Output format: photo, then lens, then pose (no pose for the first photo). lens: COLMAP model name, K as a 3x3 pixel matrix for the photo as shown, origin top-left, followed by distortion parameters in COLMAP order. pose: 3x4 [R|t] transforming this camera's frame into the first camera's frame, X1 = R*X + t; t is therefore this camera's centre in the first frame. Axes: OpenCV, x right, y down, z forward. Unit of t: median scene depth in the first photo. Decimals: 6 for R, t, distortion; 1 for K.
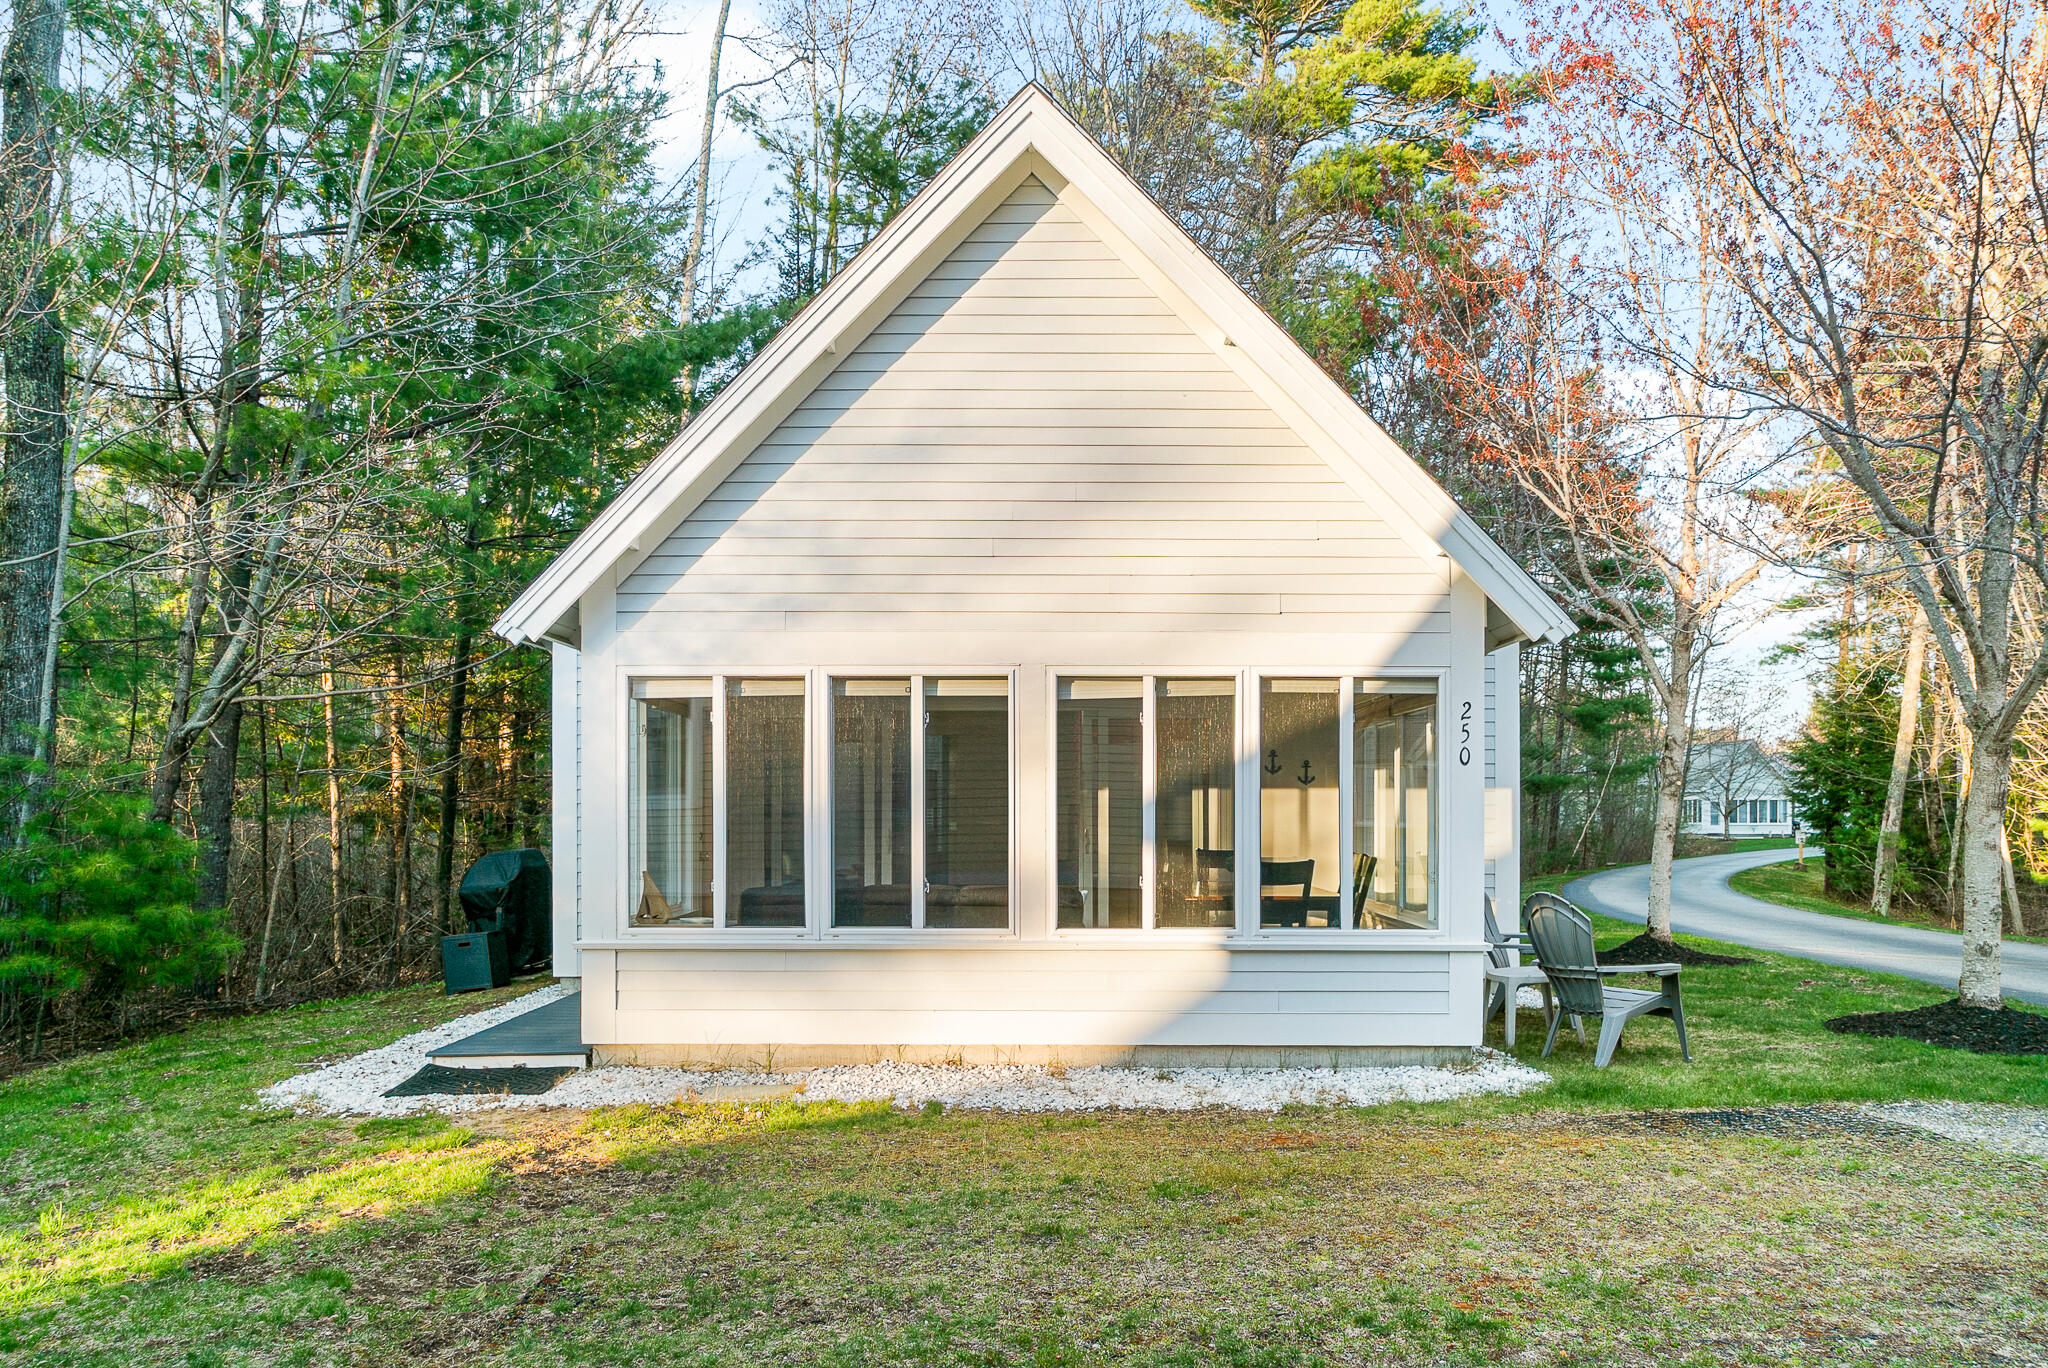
lens RADIAL K [[1382.1, 0, 1028.0], [0, 1382.1, 815.5], [0, 0, 1]] dist [0.003397, -0.001277]
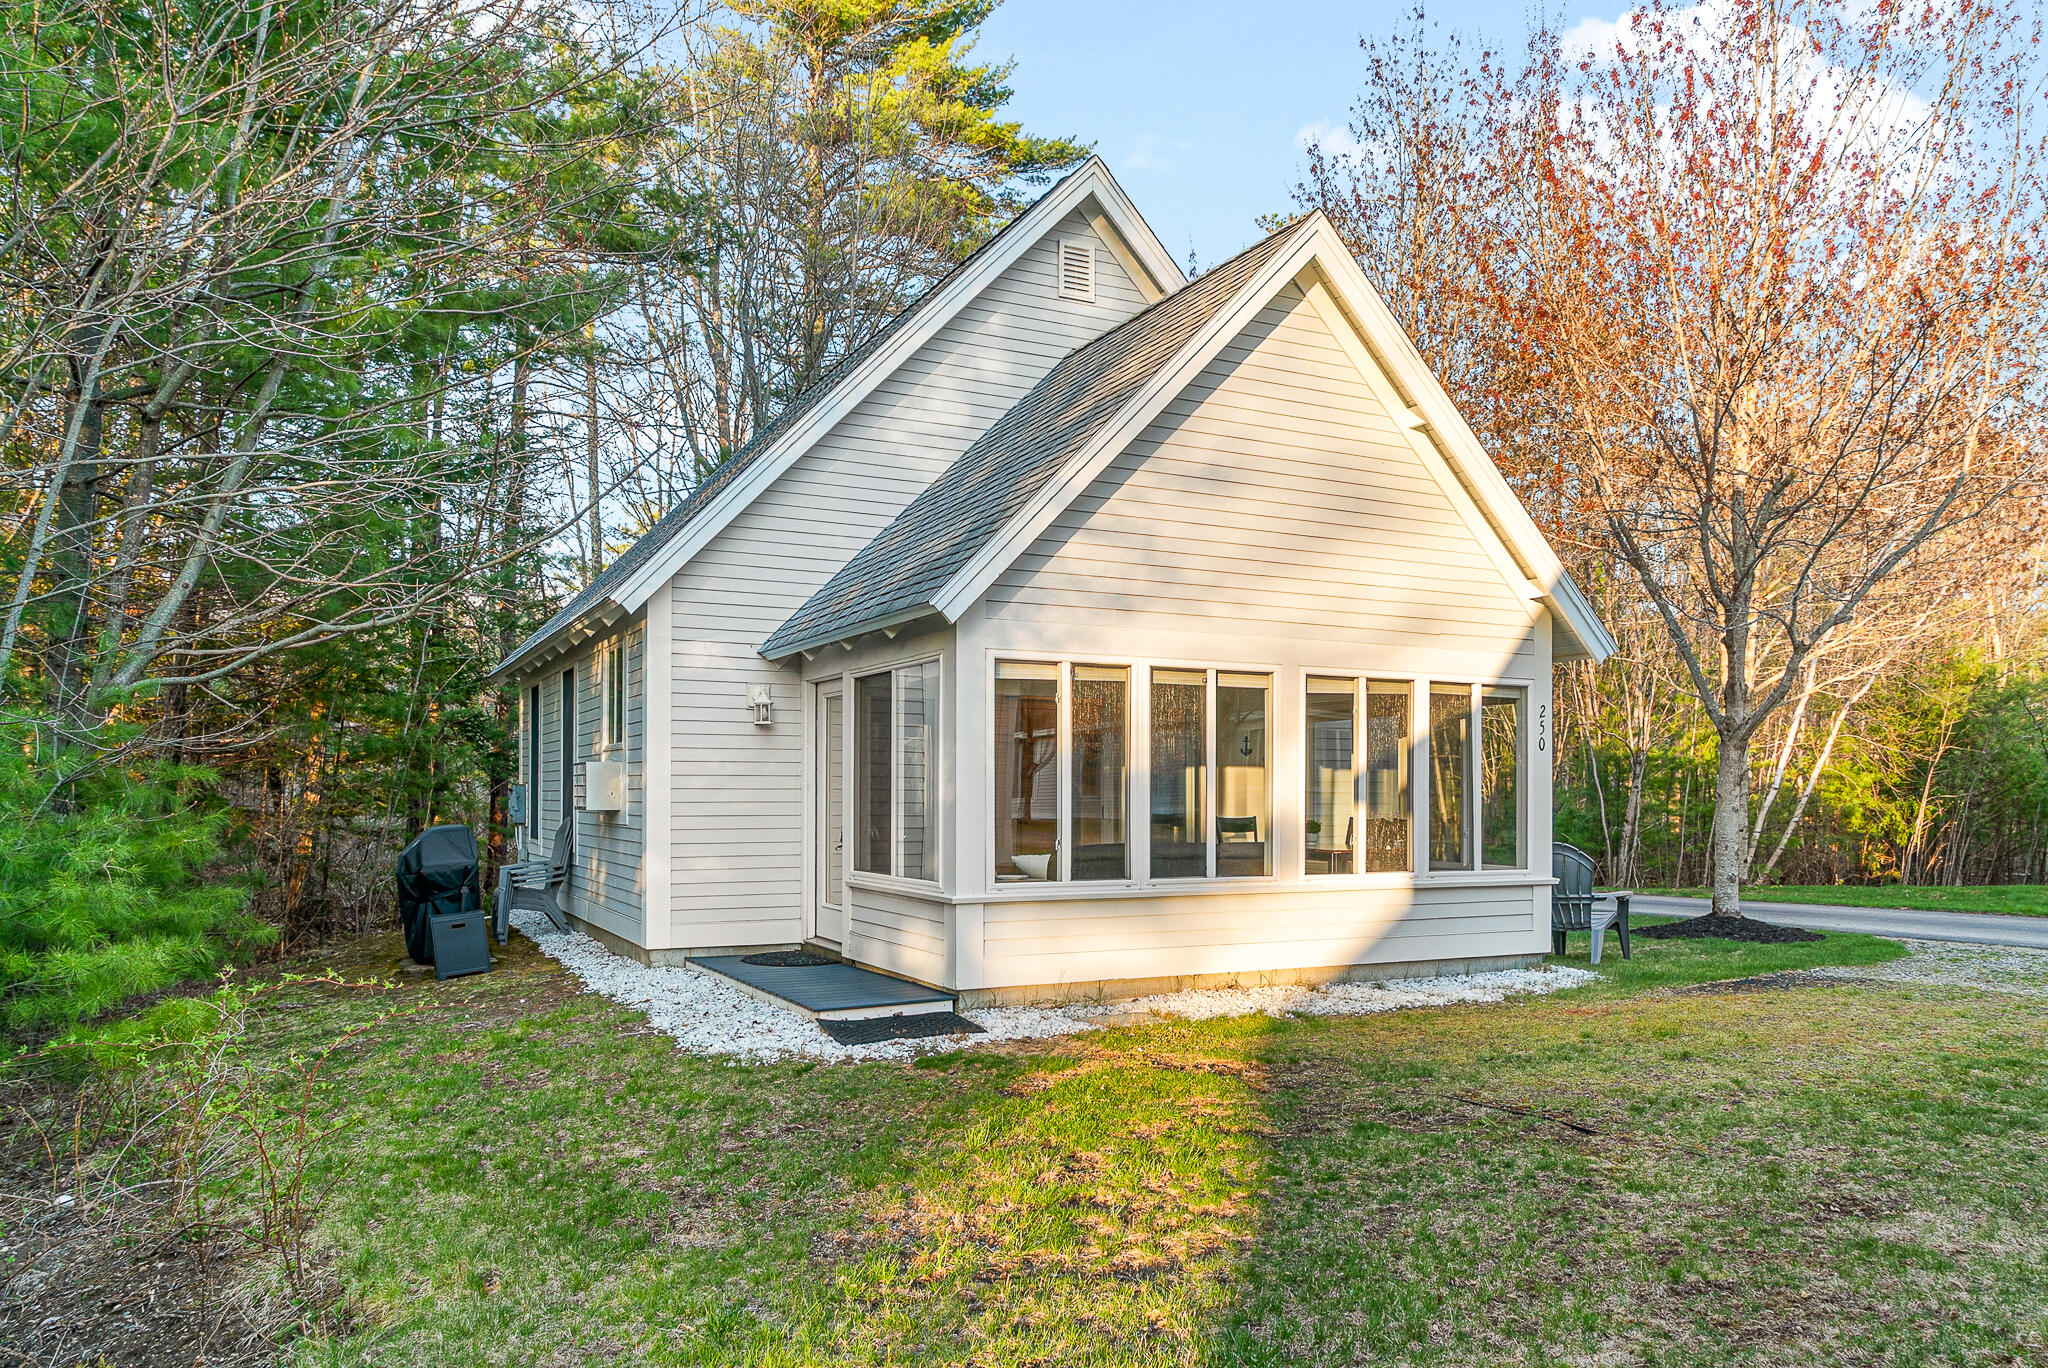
lens RADIAL K [[1382.1, 0, 1002.1], [0, 1382.1, 780.3], [0, 0, 1]] dist [0.003397, -0.001277]
pose [[0.897618, 0.007239, 0.440714, -0.779492], [-0.002635, 0.999935, -0.011059, 0.010339], [-0.440766, 0.008766, 0.897579, -0.007441]]
